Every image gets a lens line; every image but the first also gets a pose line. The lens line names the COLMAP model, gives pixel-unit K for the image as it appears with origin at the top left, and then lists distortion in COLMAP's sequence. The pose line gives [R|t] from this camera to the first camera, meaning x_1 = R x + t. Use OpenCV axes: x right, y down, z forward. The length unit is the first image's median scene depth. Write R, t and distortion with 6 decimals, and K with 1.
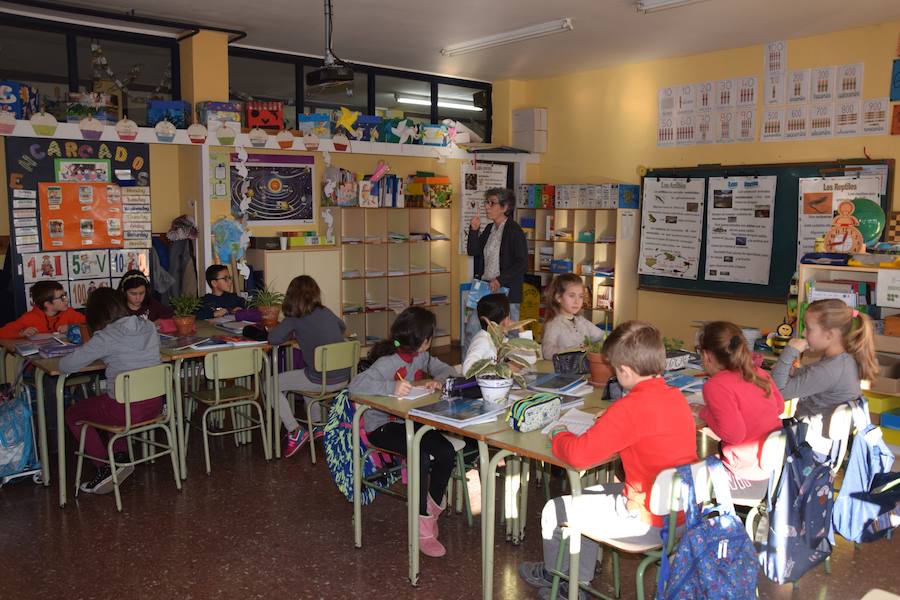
lens RADIAL K [[759.3, 0, 451.3], [0, 759.3, 296.4], [0, 0, 1]] dist [-0.137141, 0.159500]
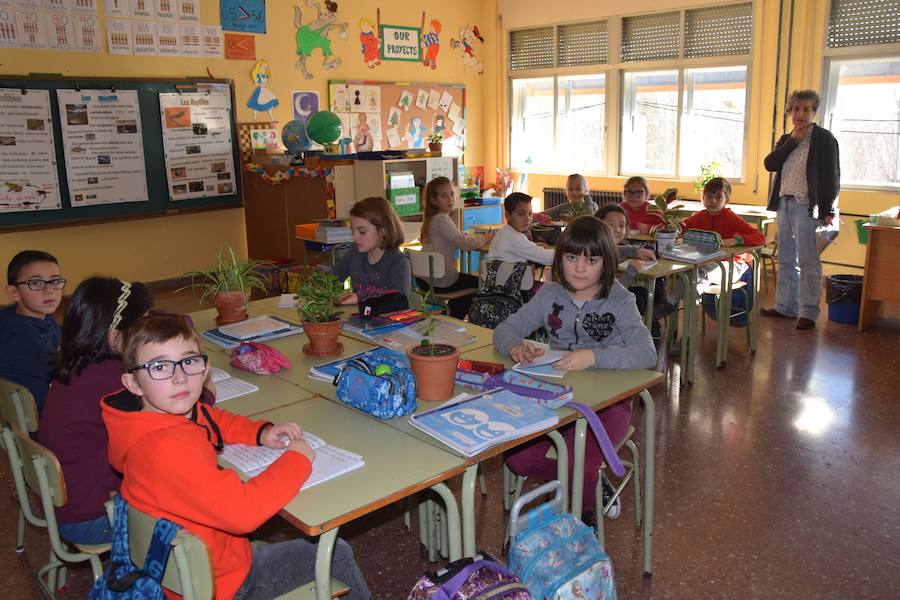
lens RADIAL K [[759.3, 0, 451.3], [0, 759.3, 296.4], [0, 0, 1]] dist [-0.137141, 0.159500]
pose [[-0.035607, -0.228287, 0.972943, -0.577197], [0.128368, 0.964450, 0.230992, -0.067440], [-0.991087, 0.133120, -0.005036, 0.593015]]
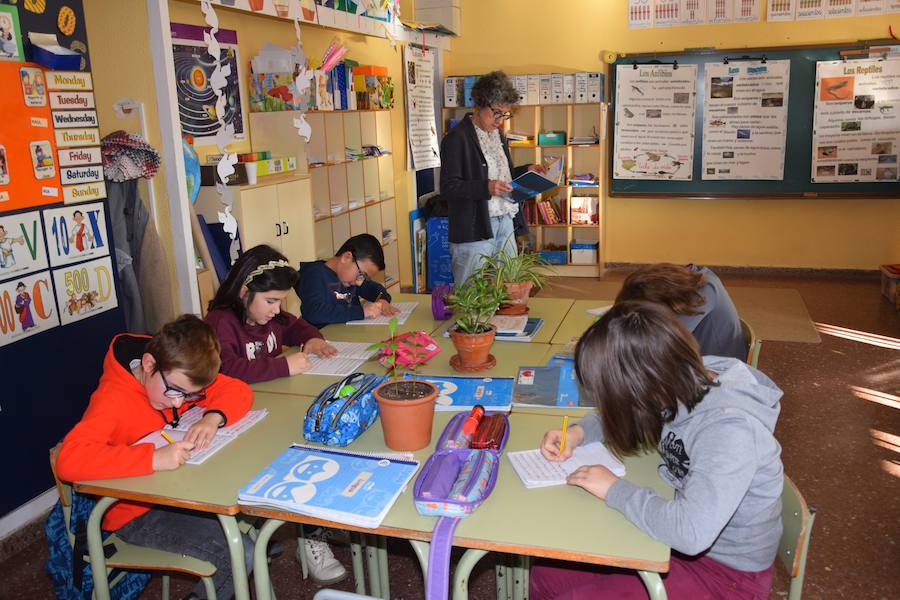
lens RADIAL K [[759.3, 0, 451.3], [0, 759.3, 296.4], [0, 0, 1]] dist [-0.137141, 0.159500]
pose [[0.855323, -0.154989, 0.494369, -0.396082], [0.097467, 0.985304, 0.140270, -0.040920], [-0.508844, -0.071791, 0.857860, 0.389074]]
